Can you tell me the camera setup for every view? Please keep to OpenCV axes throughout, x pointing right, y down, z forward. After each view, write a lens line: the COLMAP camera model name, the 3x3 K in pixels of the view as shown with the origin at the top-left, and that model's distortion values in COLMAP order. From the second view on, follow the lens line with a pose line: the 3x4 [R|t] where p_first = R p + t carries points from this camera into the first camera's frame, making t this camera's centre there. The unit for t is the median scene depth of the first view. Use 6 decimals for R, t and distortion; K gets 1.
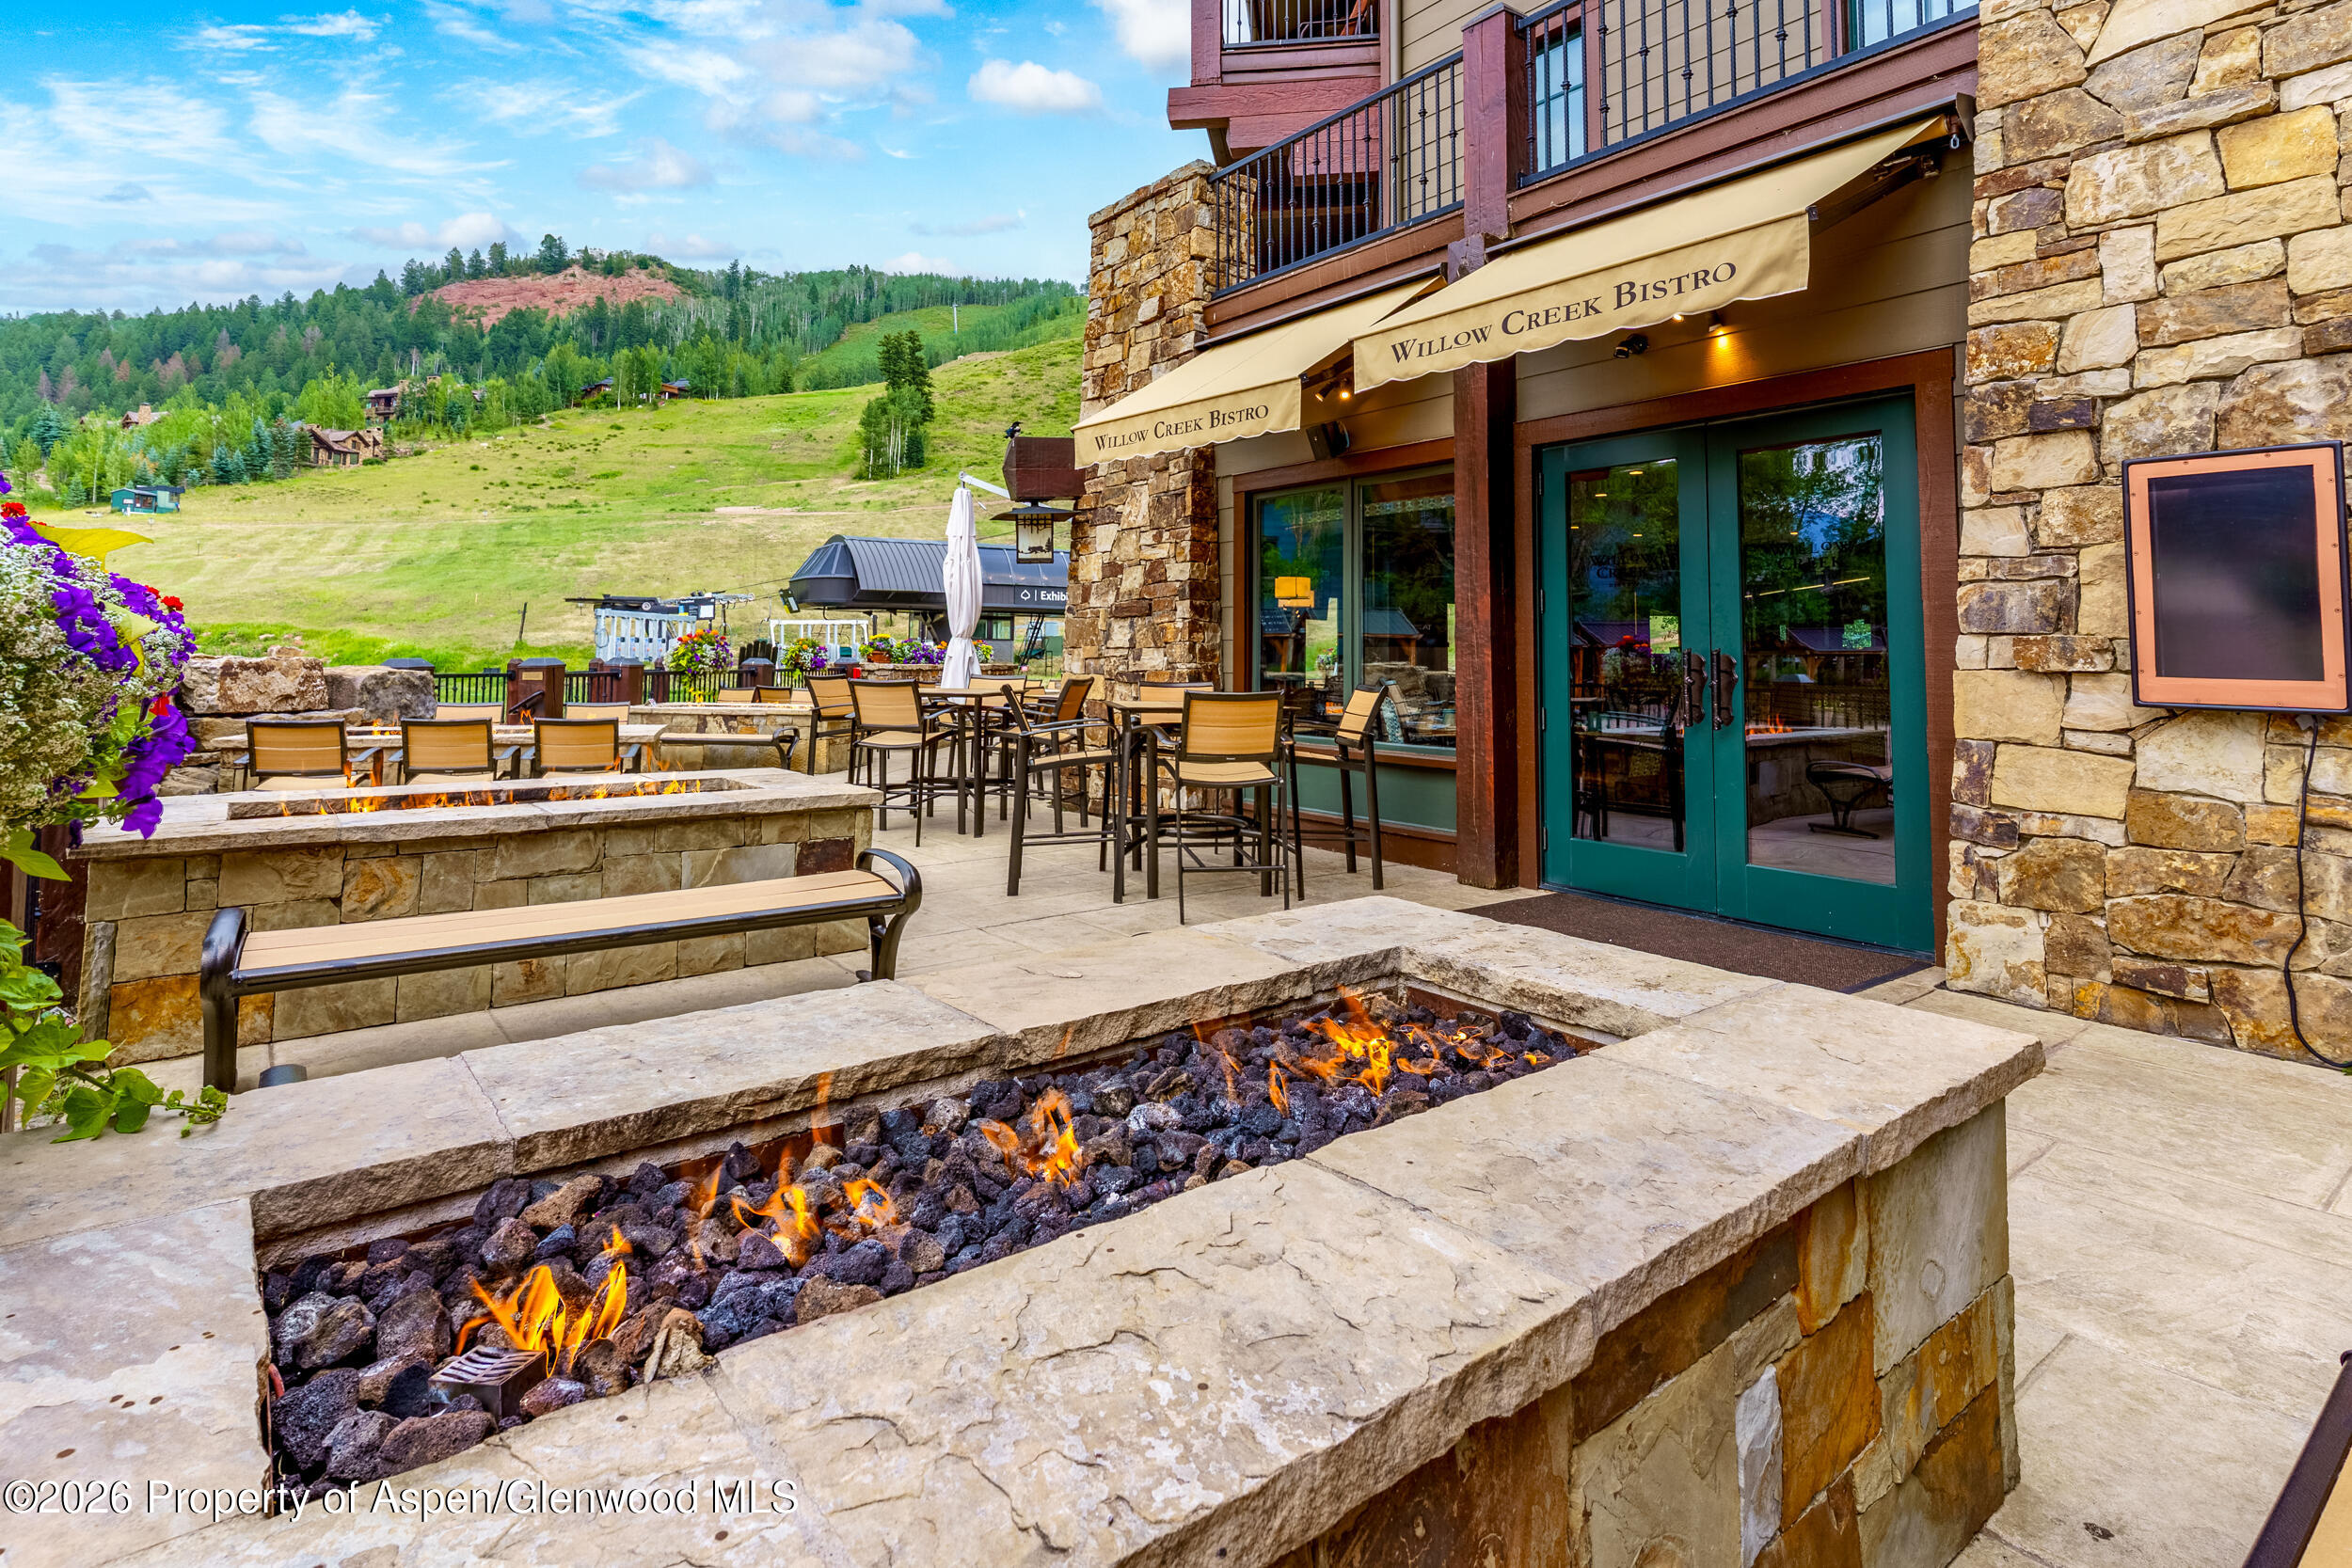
lens RADIAL K [[1122.1, 0, 1180.7], [0, 1122.1, 758.2], [0, 0, 1]] dist [0.001769, -0.000005]
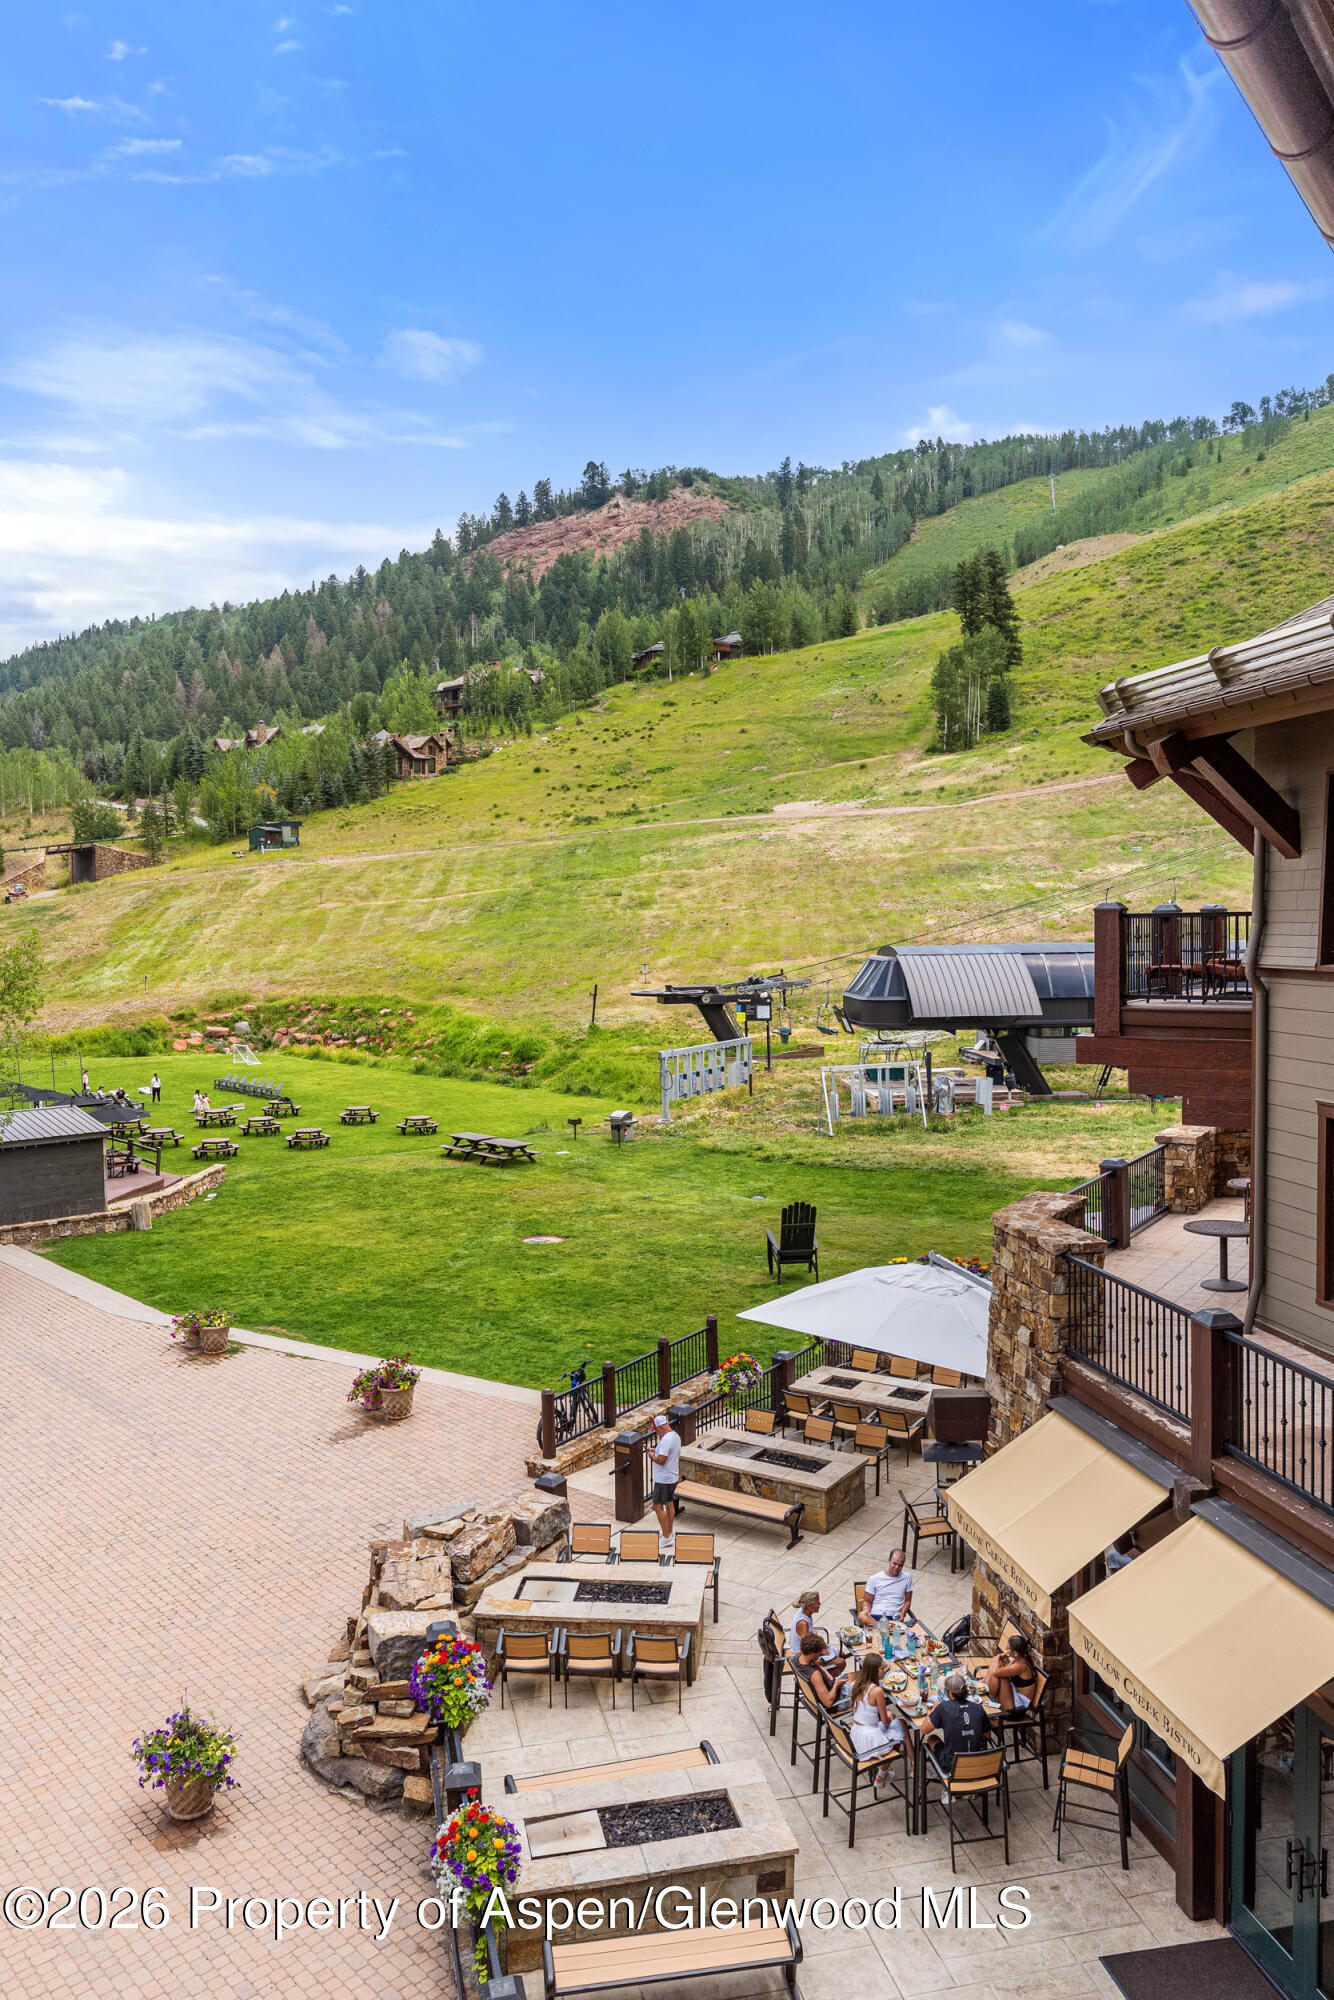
lens RADIAL K [[1644.0, 0, 667.0], [0, 1644.0, 1000.0], [0, 0, 1]] dist [-0.001040, 0.001005]
pose [[0.885758, 0.011512, -0.464006, 0.098643], [0.049634, 0.991611, 0.119350, -0.209978], [0.461487, -0.128746, 0.877755, -0.166497]]
